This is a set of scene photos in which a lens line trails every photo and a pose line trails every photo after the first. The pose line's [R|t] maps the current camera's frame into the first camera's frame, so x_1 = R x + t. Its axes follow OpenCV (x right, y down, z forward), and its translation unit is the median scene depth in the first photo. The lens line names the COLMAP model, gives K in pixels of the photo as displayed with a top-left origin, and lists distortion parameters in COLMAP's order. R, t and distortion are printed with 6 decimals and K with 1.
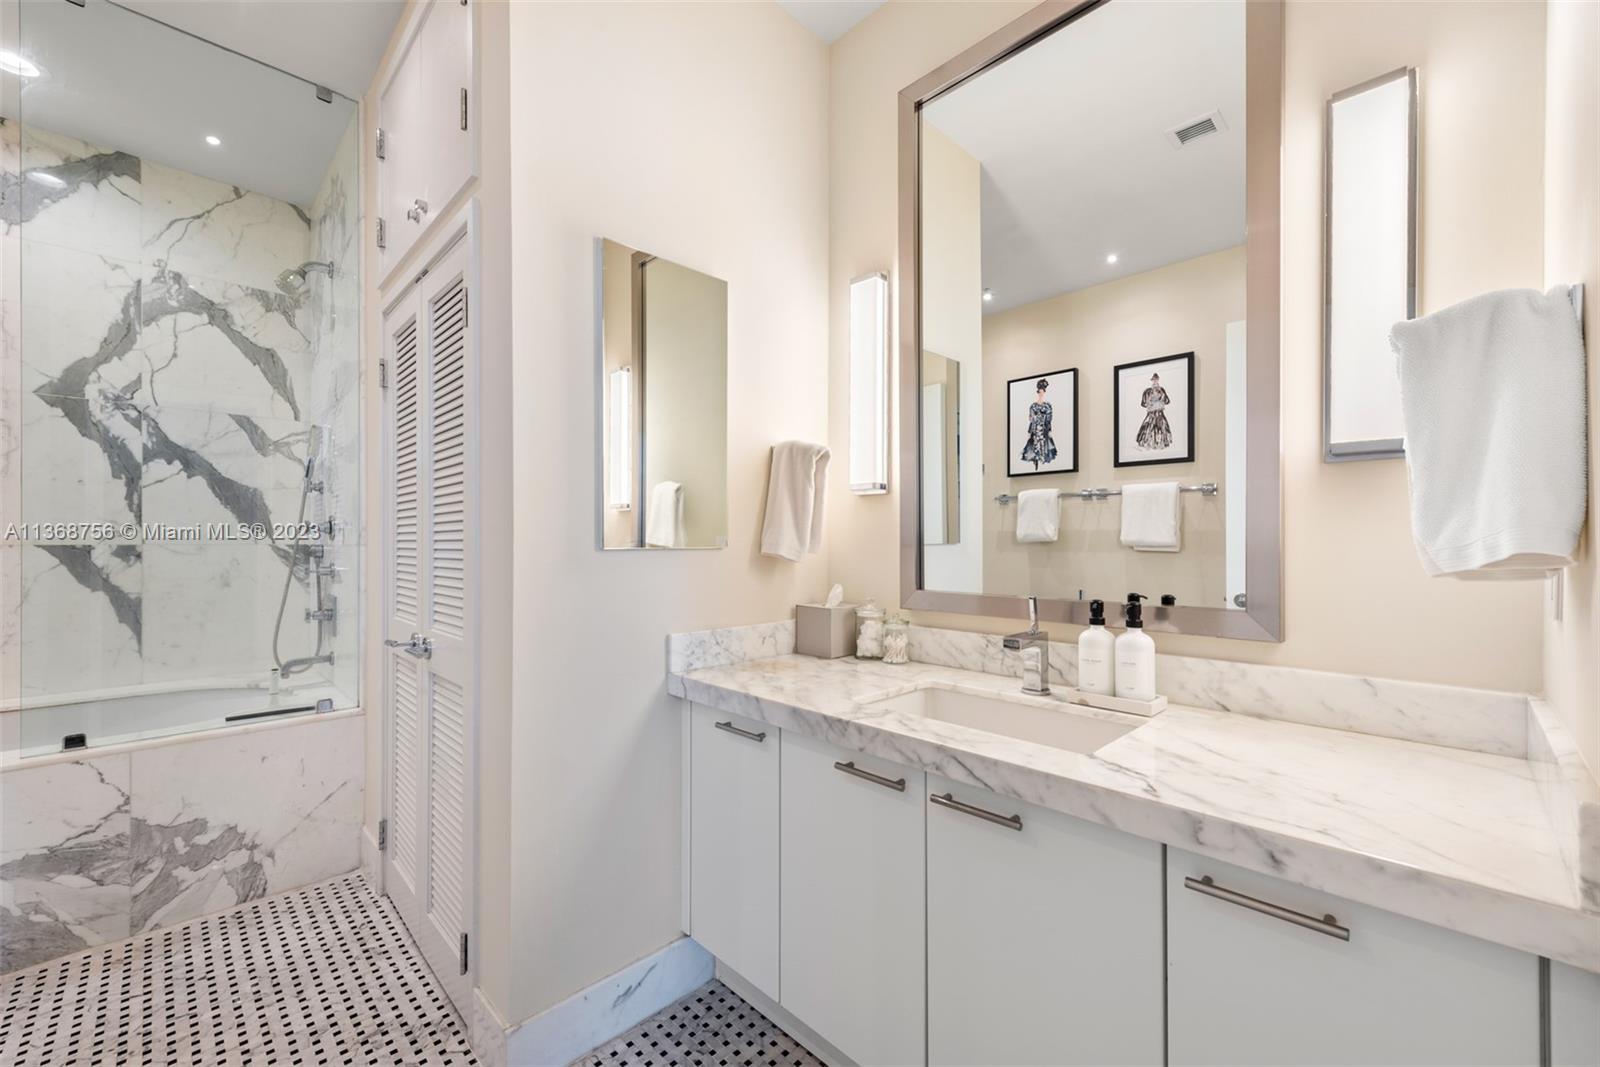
lens RADIAL K [[640.8, 0, 787.4], [0, 640.8, 537.7], [0, 0, 1]] dist [0.011439, -0.002029]
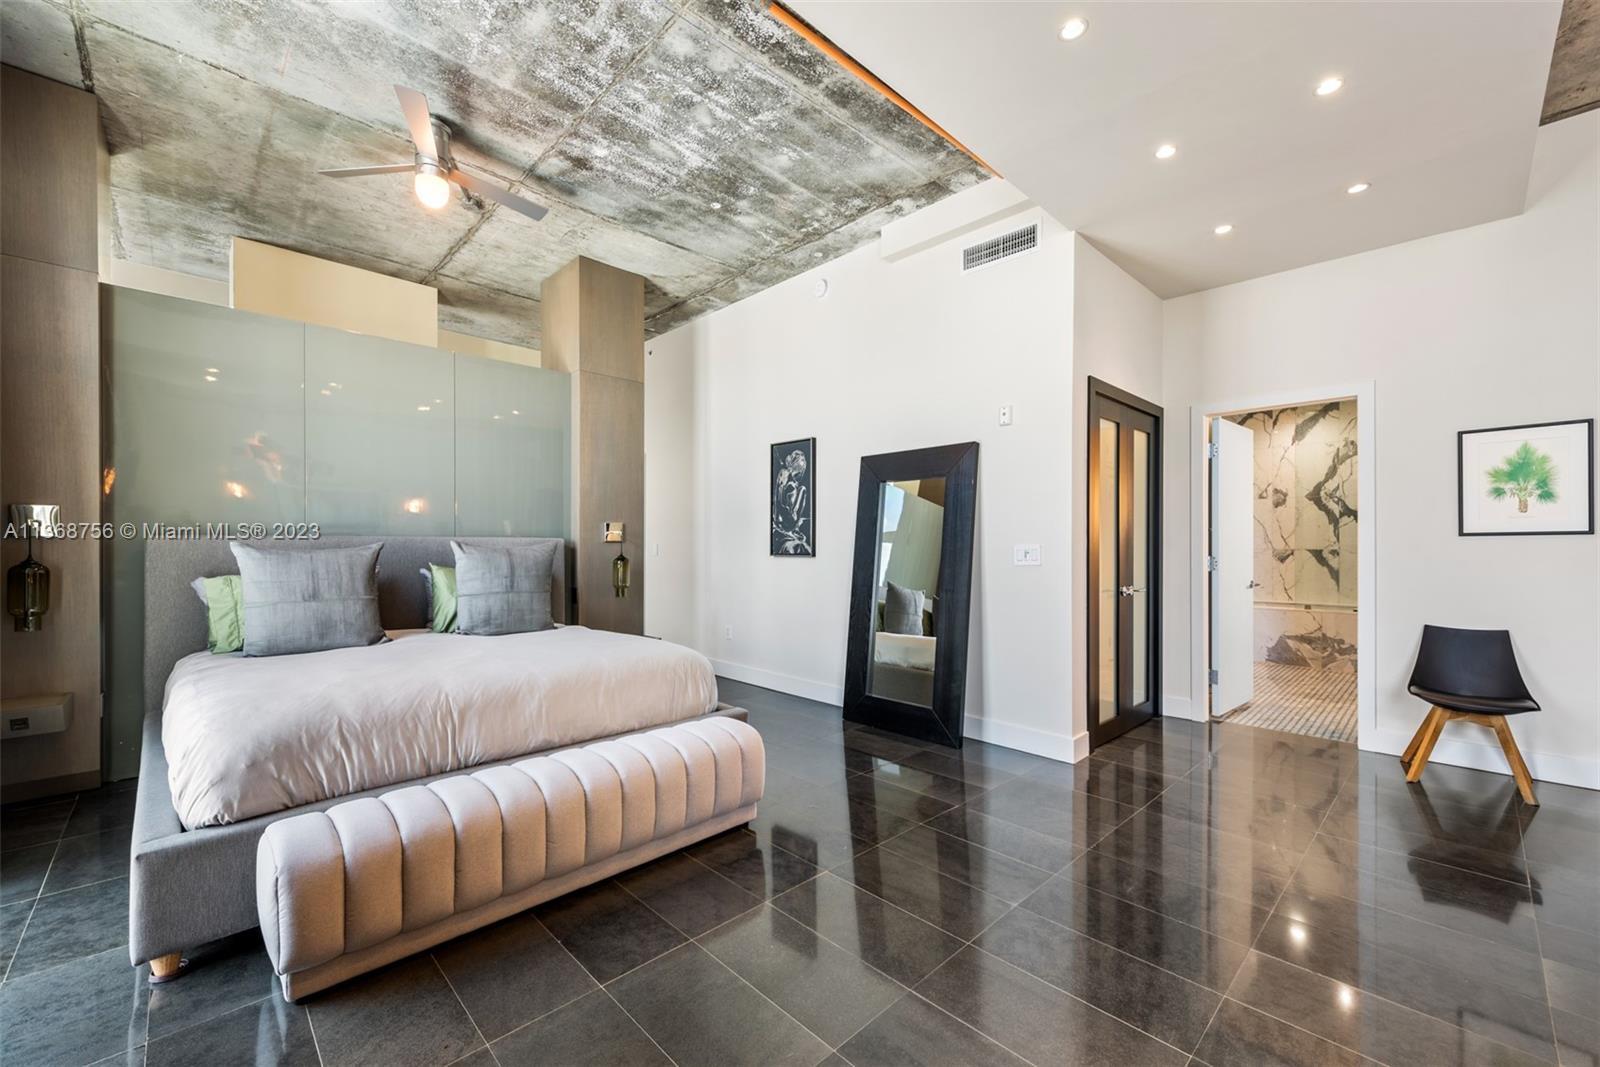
lens RADIAL K [[640.8, 0, 803.6], [0, 640.8, 549.0], [0, 0, 1]] dist [0.011439, -0.002029]
pose [[-0.007789, 0.000356, -0.999970, 1.952199], [0.000376, 1.000000, 0.000353, 0.008758], [0.999970, -0.000374, -0.007789, -1.371778]]
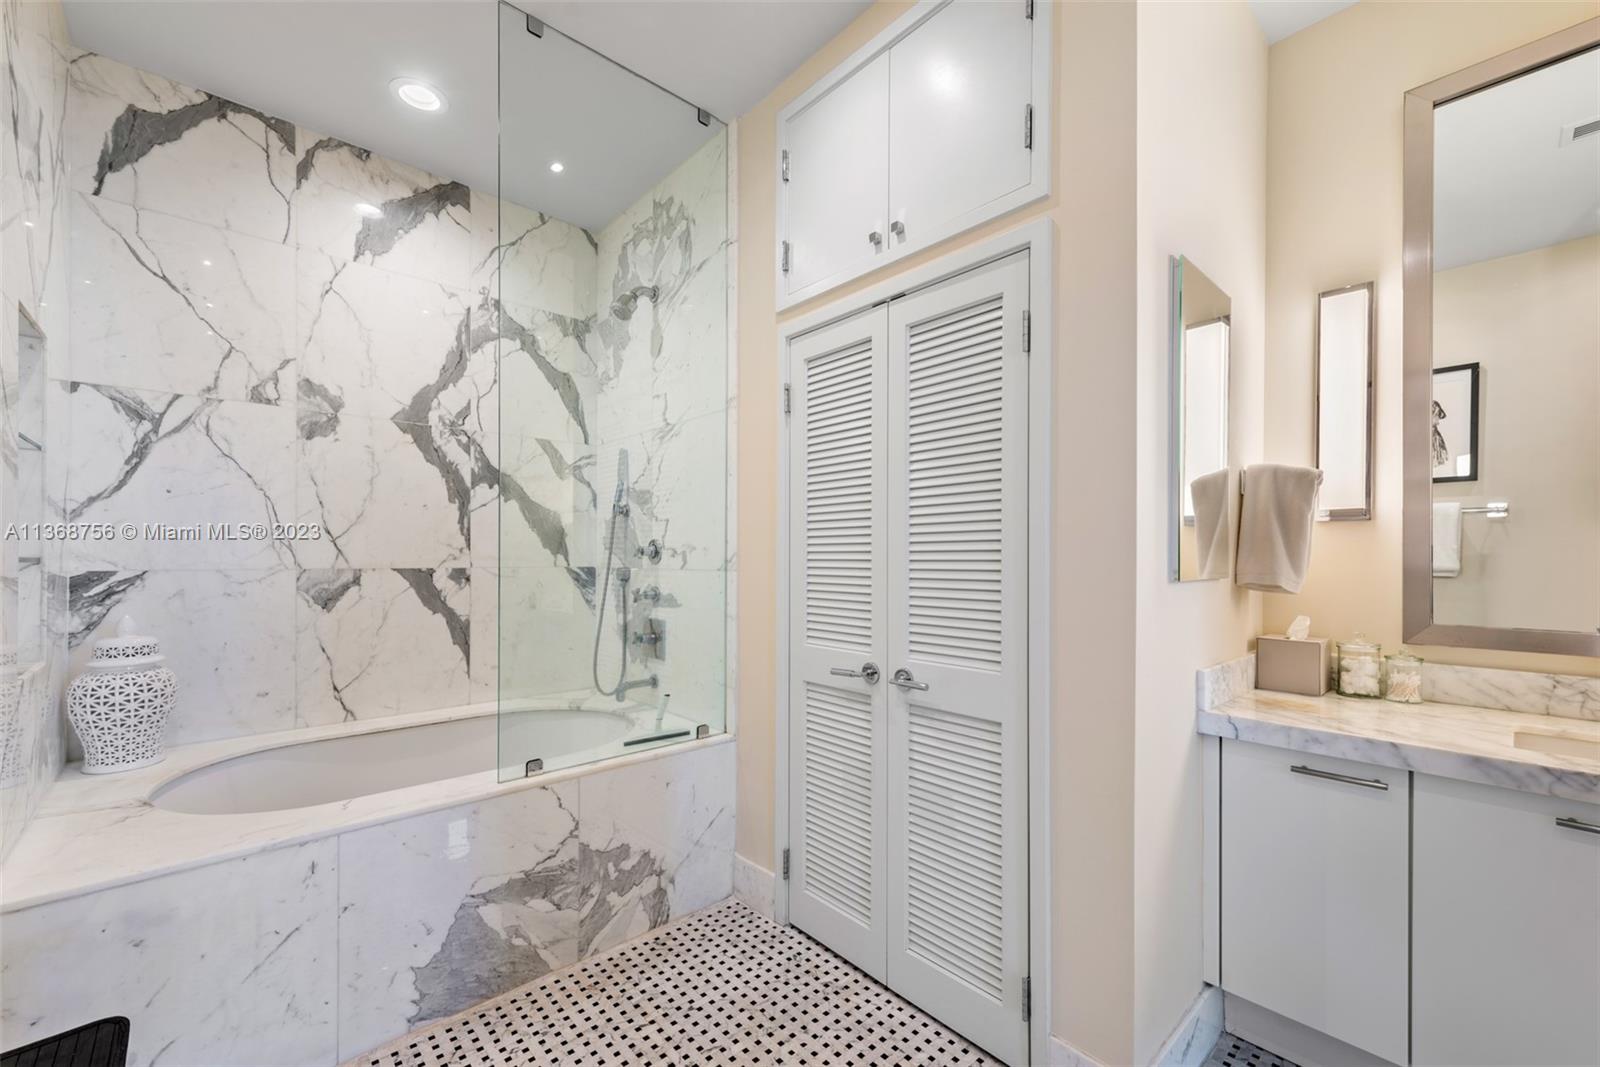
lens RADIAL K [[640.8, 0, 767.0], [0, 640.8, 553.0], [0, 0, 1]] dist [0.011439, -0.002029]
pose [[0.999019, 0.001698, -0.044241, -0.588782], [-0.001626, 0.999997, 0.001649, -0.017982], [0.044244, -0.001576, 0.999020, 0.012781]]
